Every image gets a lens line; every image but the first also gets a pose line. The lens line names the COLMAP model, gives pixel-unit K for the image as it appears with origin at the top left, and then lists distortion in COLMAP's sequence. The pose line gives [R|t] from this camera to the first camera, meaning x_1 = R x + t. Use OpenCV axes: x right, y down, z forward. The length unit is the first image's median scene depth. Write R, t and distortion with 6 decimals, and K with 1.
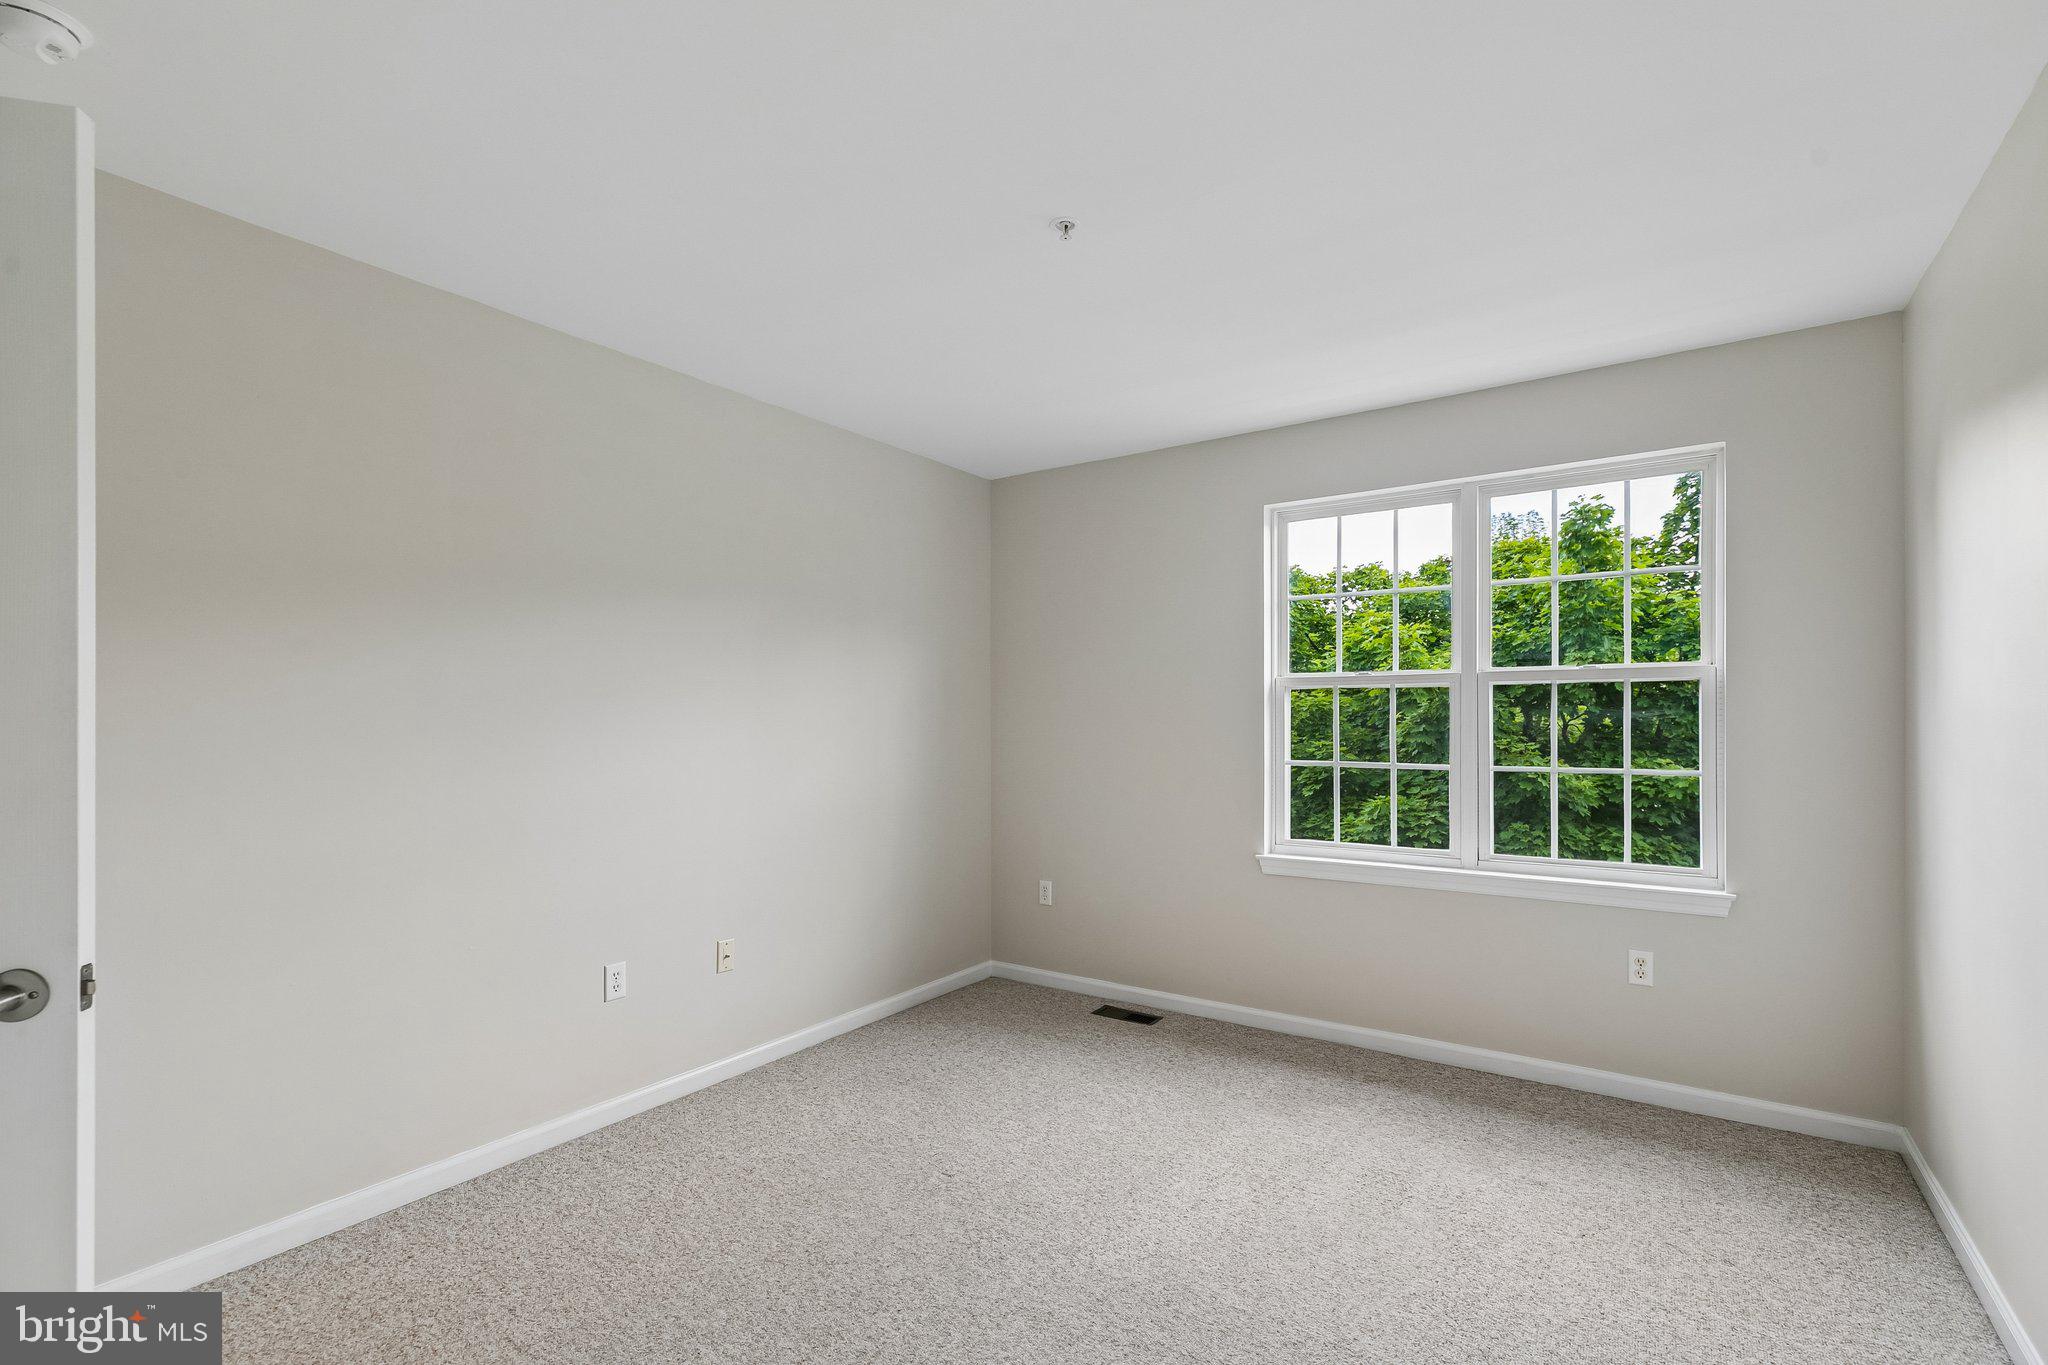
lens RADIAL K [[929.3, 0, 1023.1], [0, 929.3, 713.5], [0, 0, 1]] dist [0.001391, 0.000084]
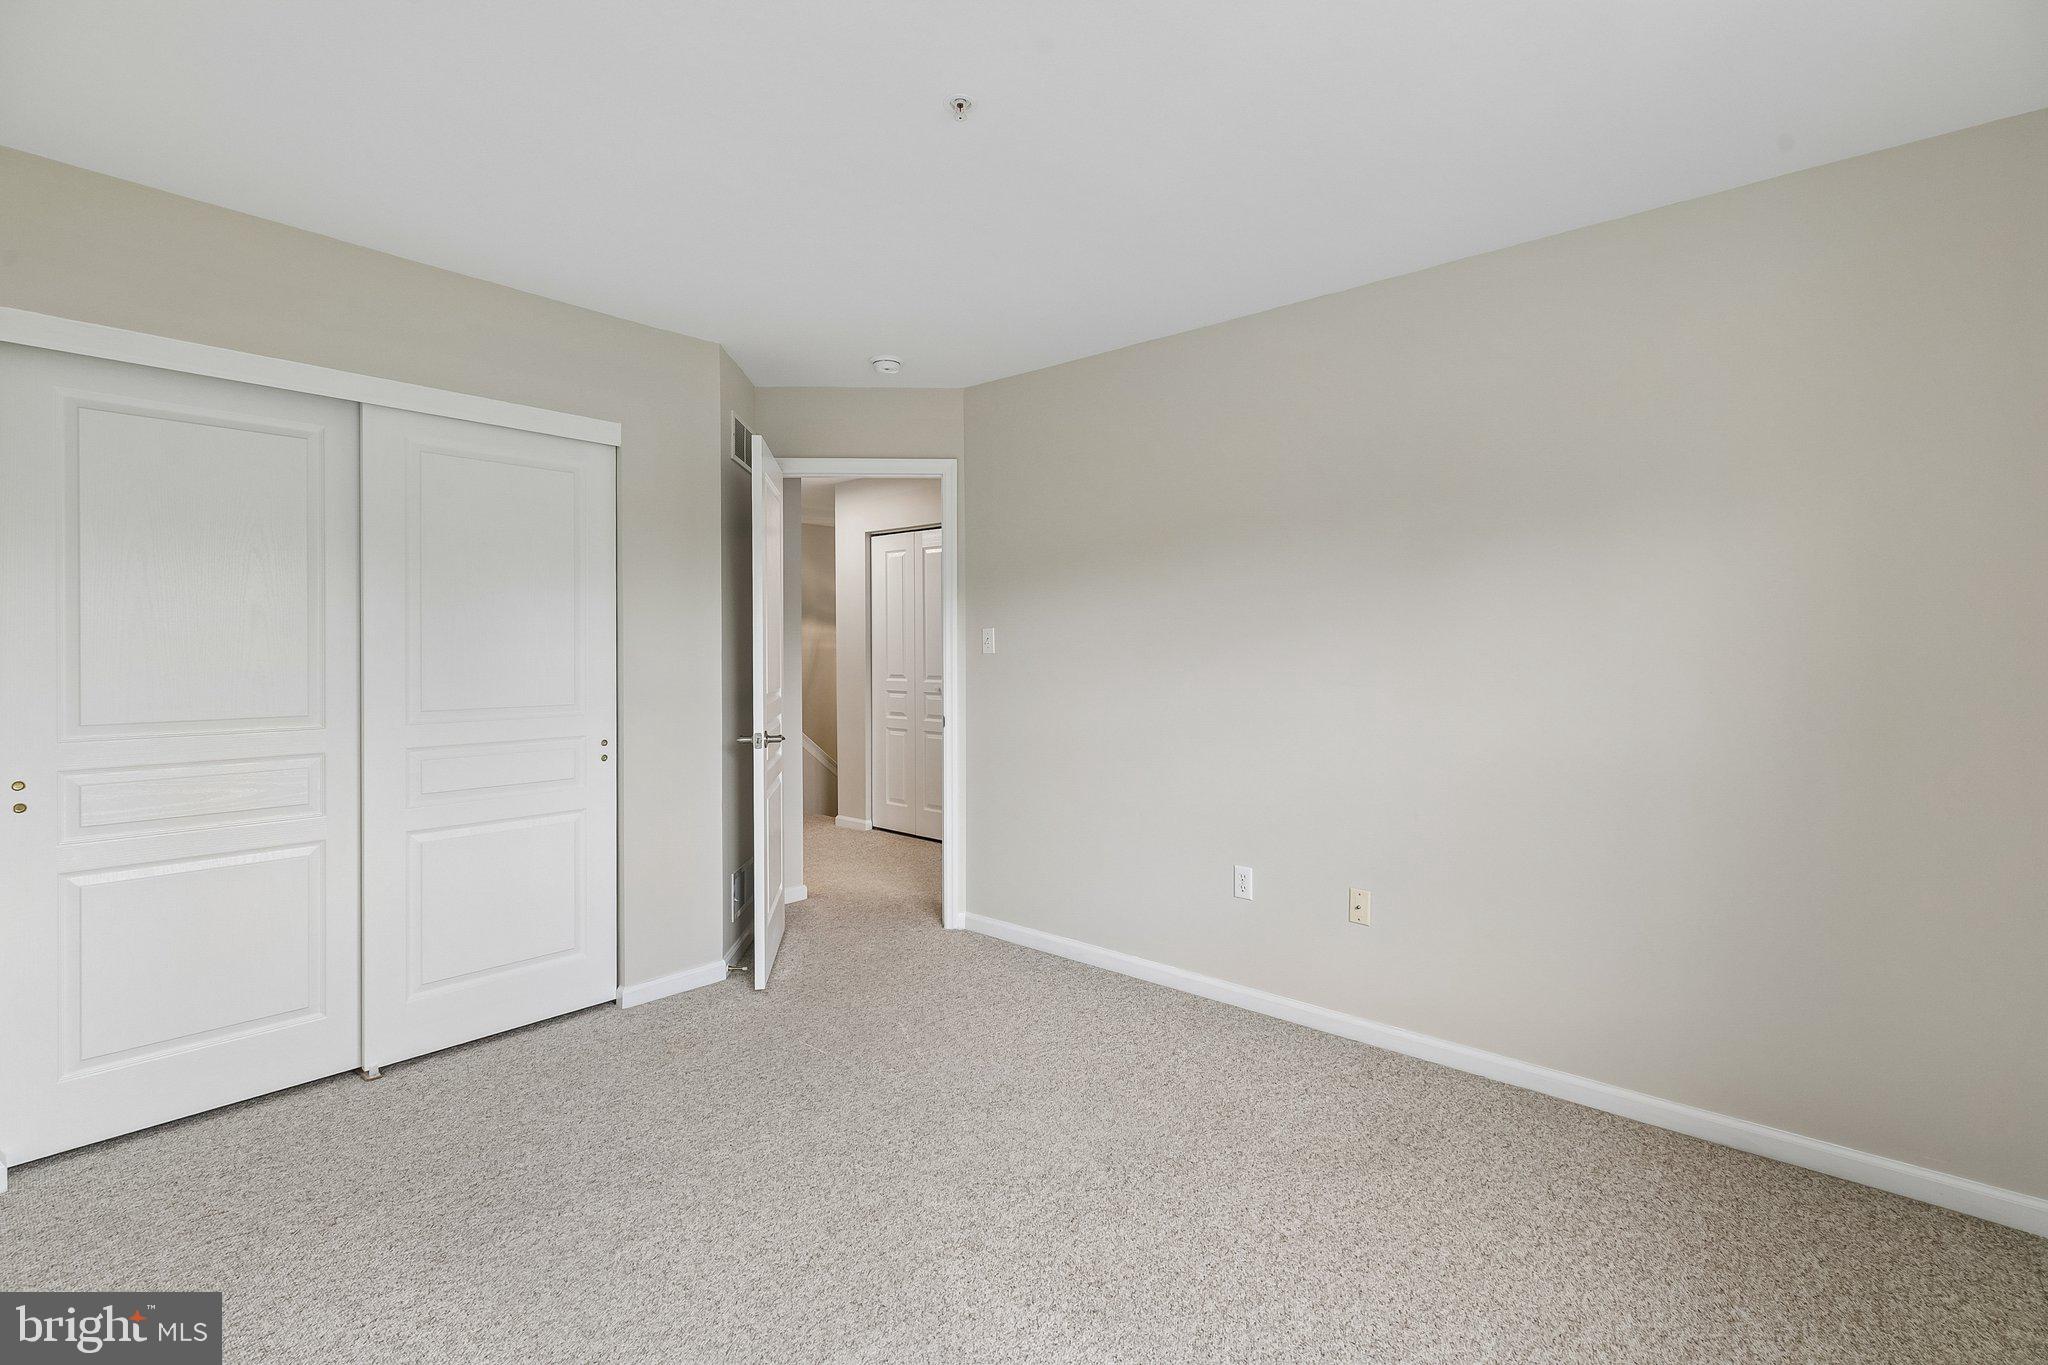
lens RADIAL K [[924.2, 0, 1022.2], [0, 924.2, 651.7], [0, 0, 1]] dist [0.000248, -0.000144]
pose [[-0.114543, 0.007814, -0.993388, 0.752286], [-0.000025, 0.999969, 0.007868, 0.001480], [0.993418, 0.000926, -0.114539, 0.934898]]
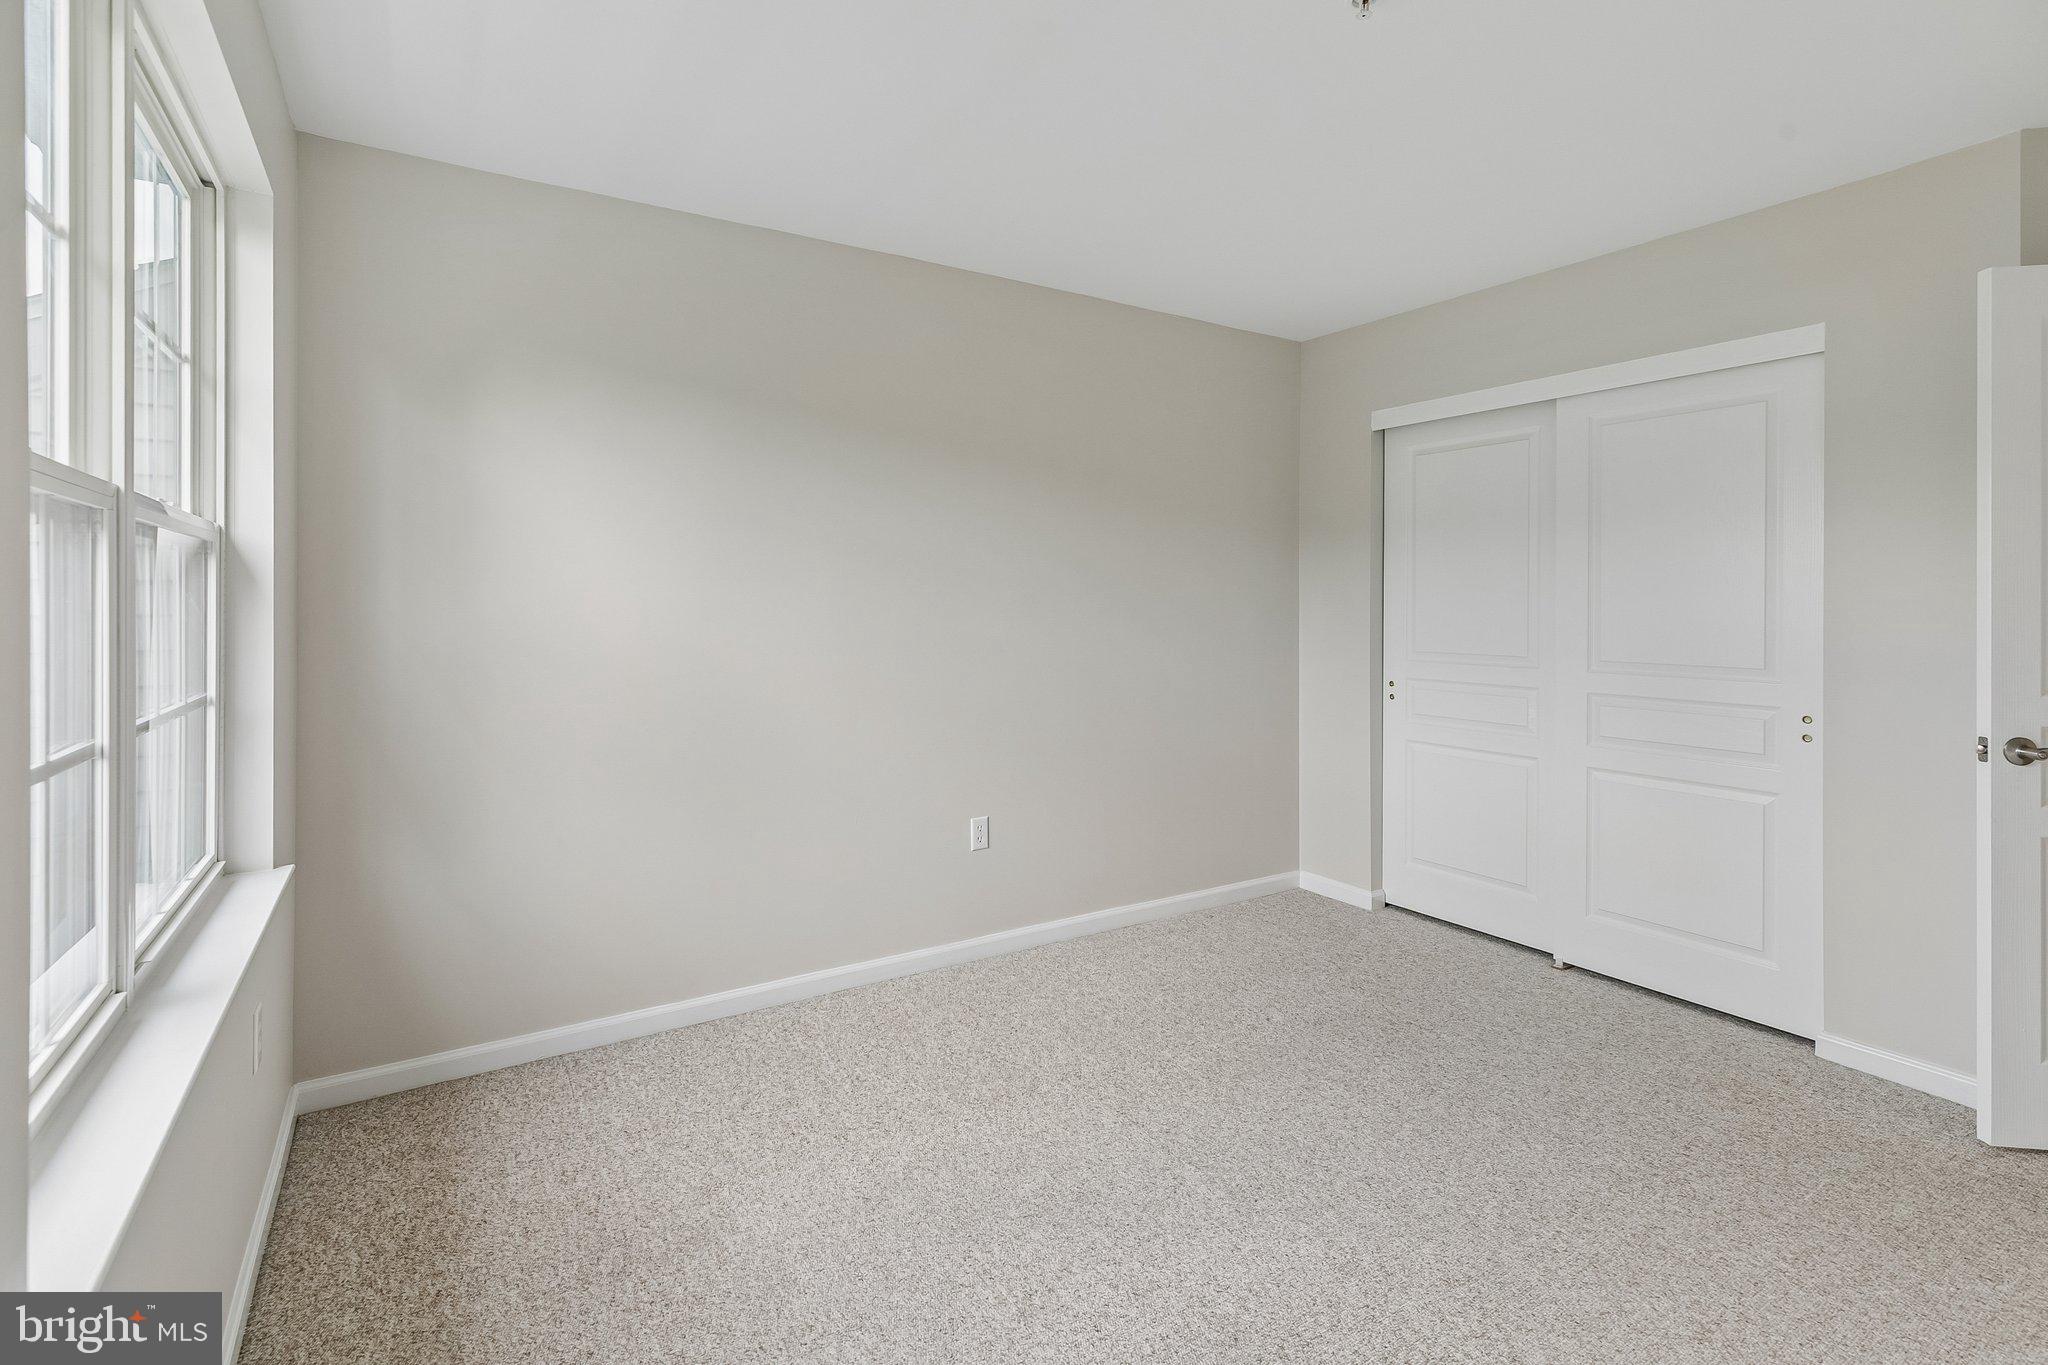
lens RADIAL K [[950.4, 0, 1016.0], [0, 950.4, 603.6], [0, 0, 1]] dist [0.000597, -0.000050]
pose [[-0.918278, 0.002927, 0.395924, -0.006948], [0.002101, 0.999995, -0.002520, 0.007070], [-0.395930, -0.001482, -0.918280, 1.516791]]
